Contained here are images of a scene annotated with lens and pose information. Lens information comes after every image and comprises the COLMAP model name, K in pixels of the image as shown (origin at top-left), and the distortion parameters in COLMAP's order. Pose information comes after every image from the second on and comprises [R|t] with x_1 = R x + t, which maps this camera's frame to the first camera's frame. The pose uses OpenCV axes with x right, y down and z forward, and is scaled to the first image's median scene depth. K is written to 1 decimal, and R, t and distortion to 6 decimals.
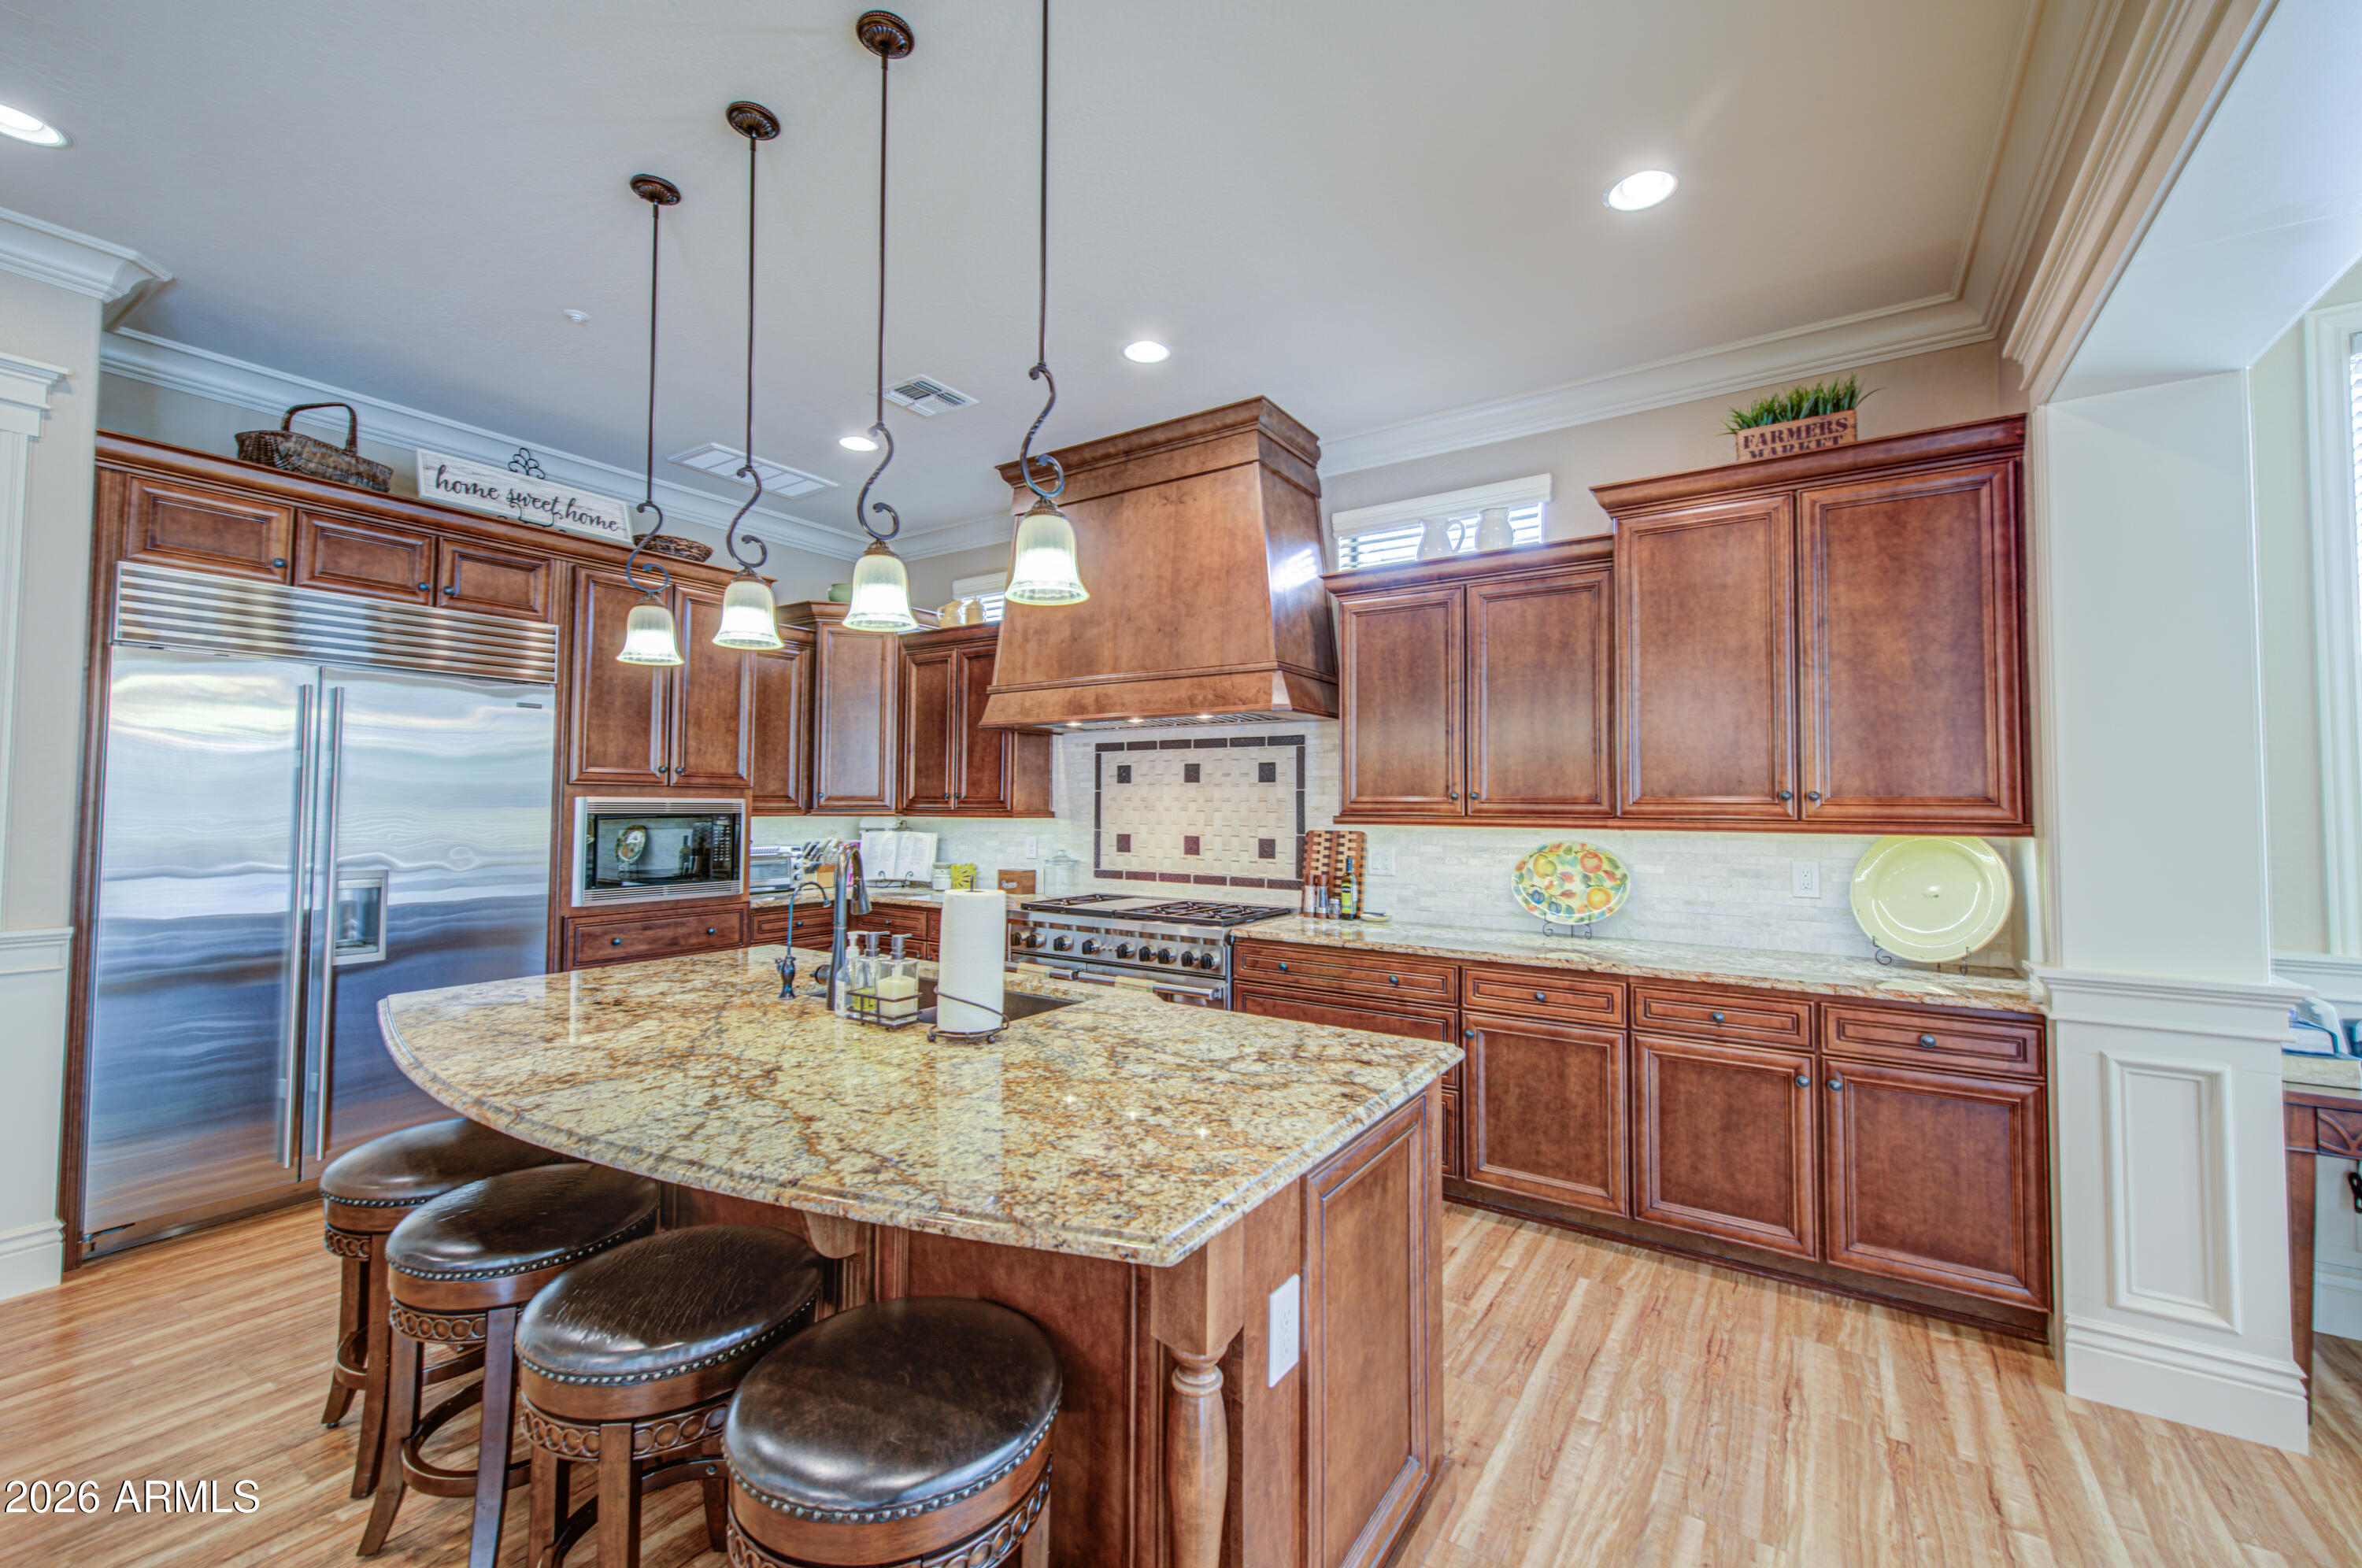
lens RADIAL K [[962.6, 0, 1162.7], [0, 962.6, 774.4], [0, 0, 1]] dist [-0.002883, 0.000020]
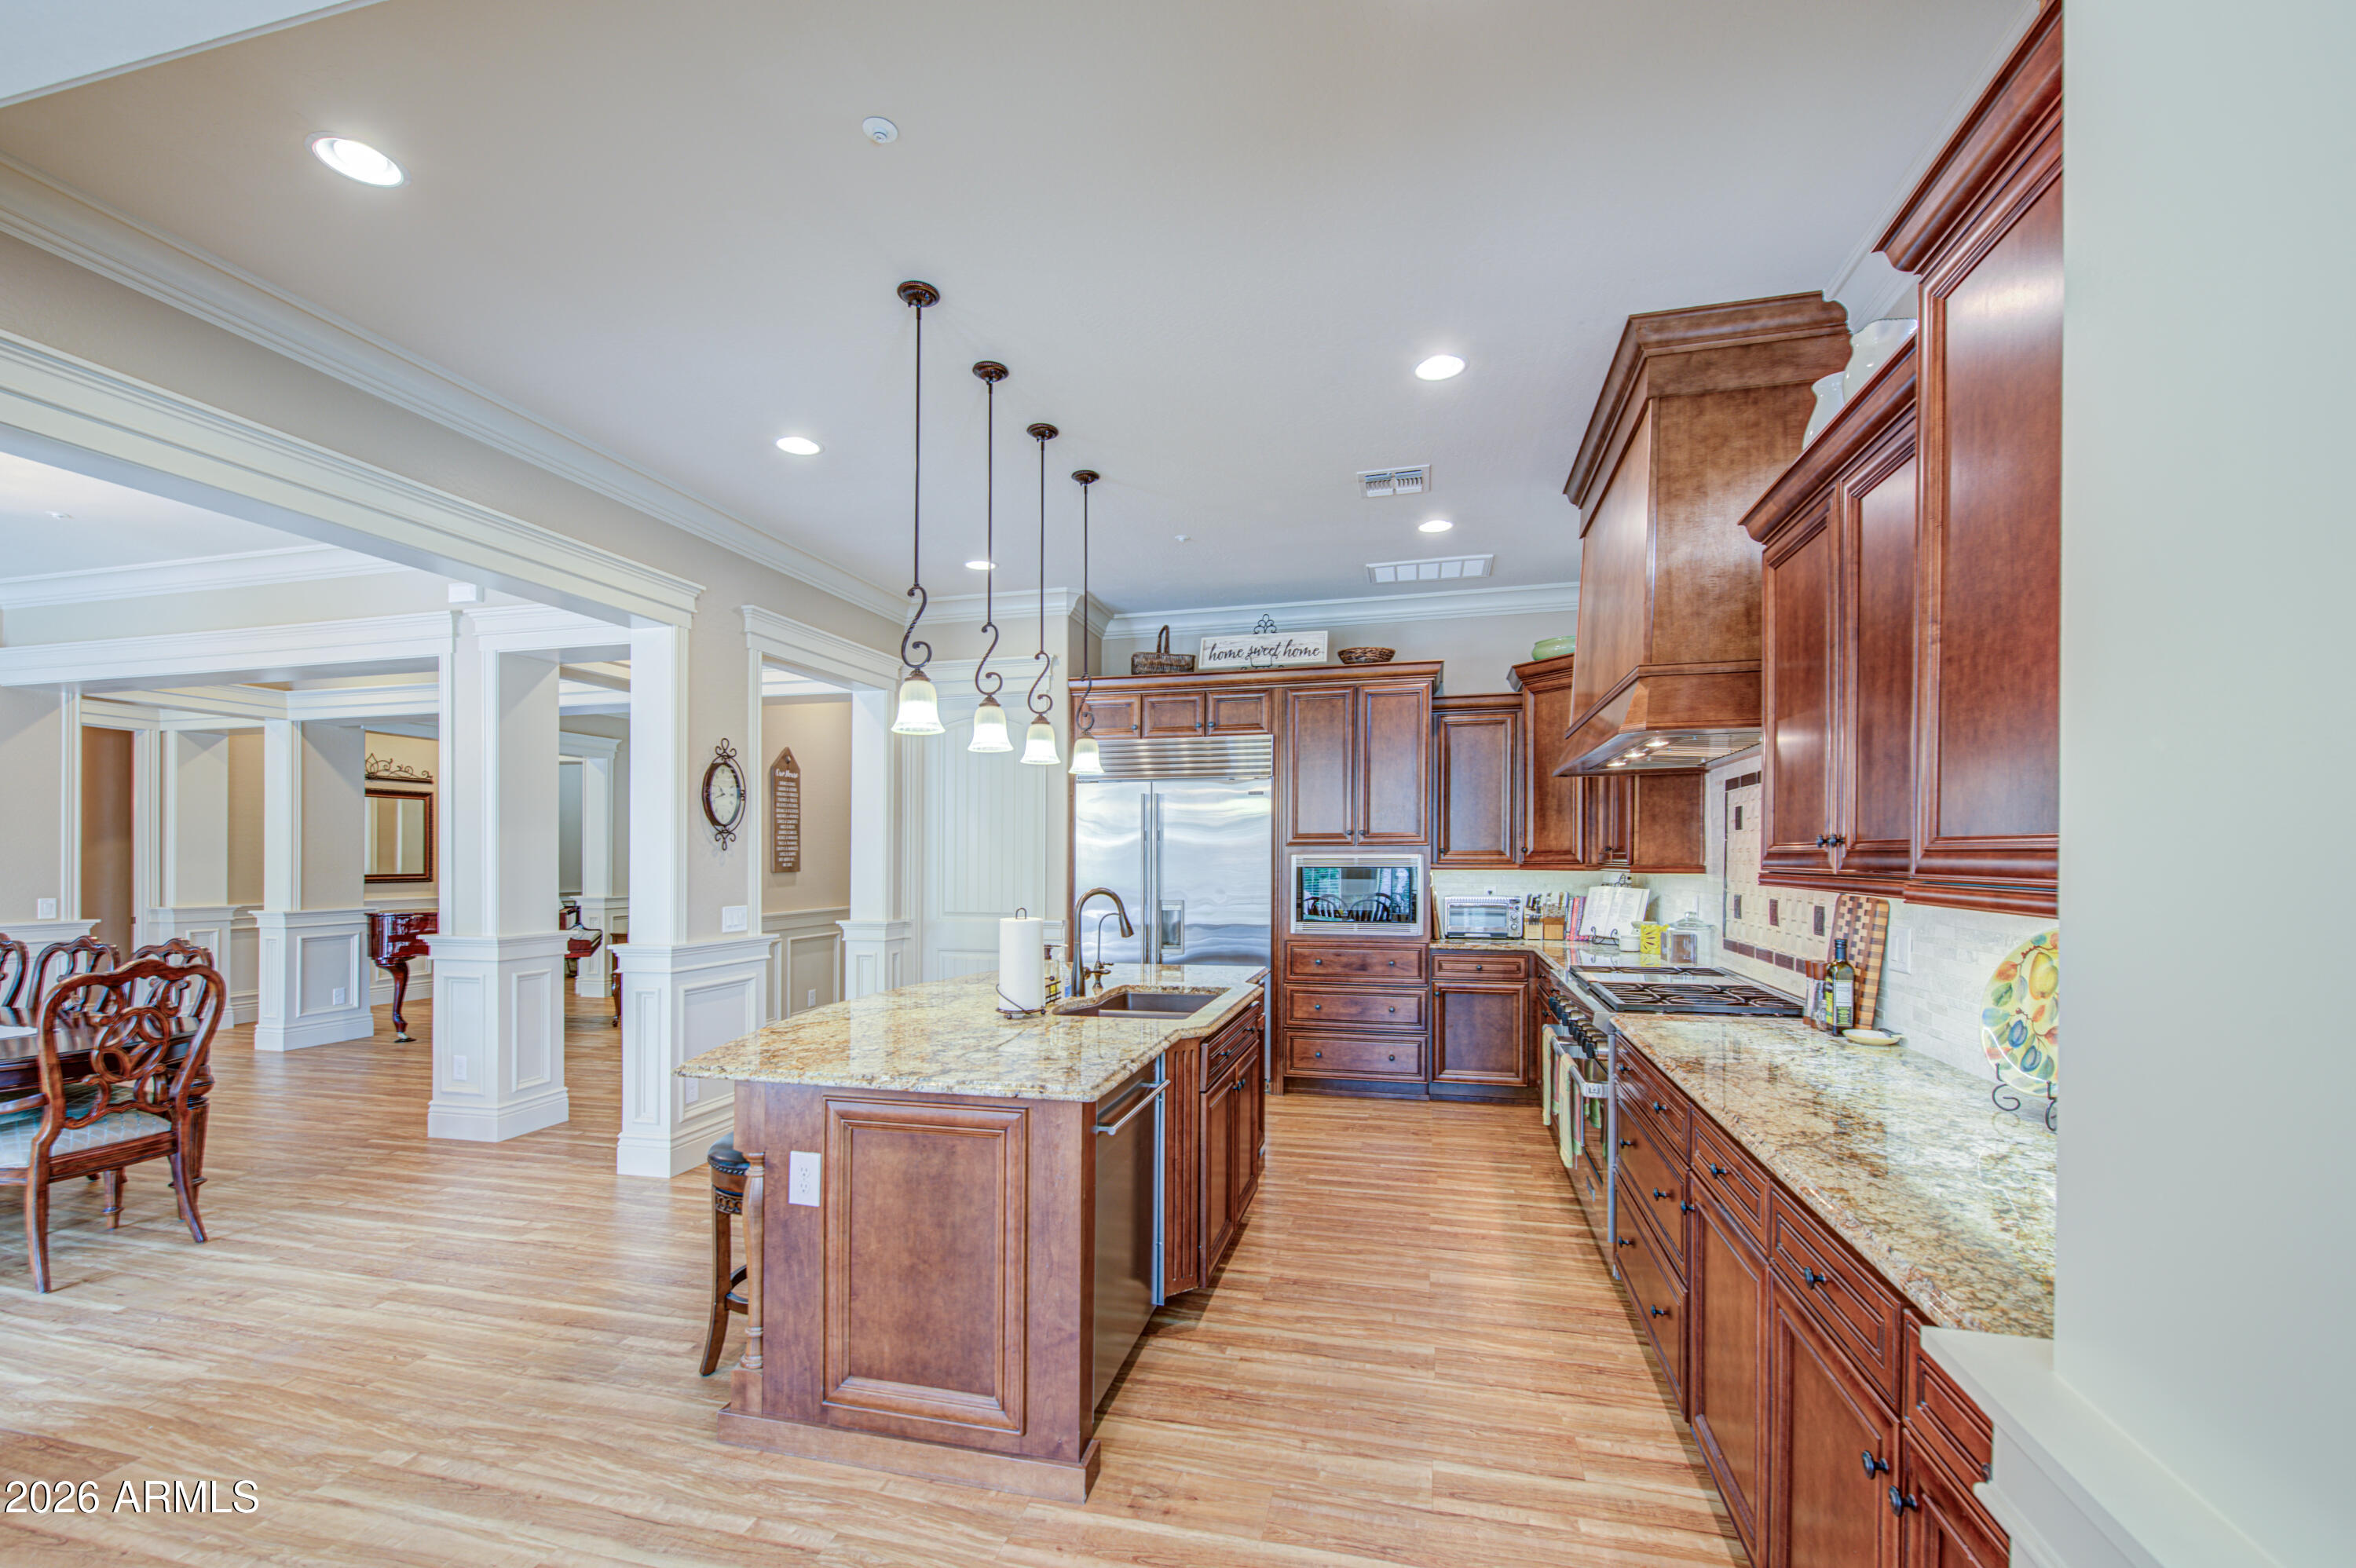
lens RADIAL K [[960.1, 0, 1168.2], [0, 960.1, 859.5], [0, 0, 1]] dist [-0.002883, 0.000020]
pose [[0.333920, -0.003683, -0.942594, 0.678248], [0.033790, 0.999396, 0.008065, 0.013895], [0.941996, -0.034543, 0.333843, 0.380371]]
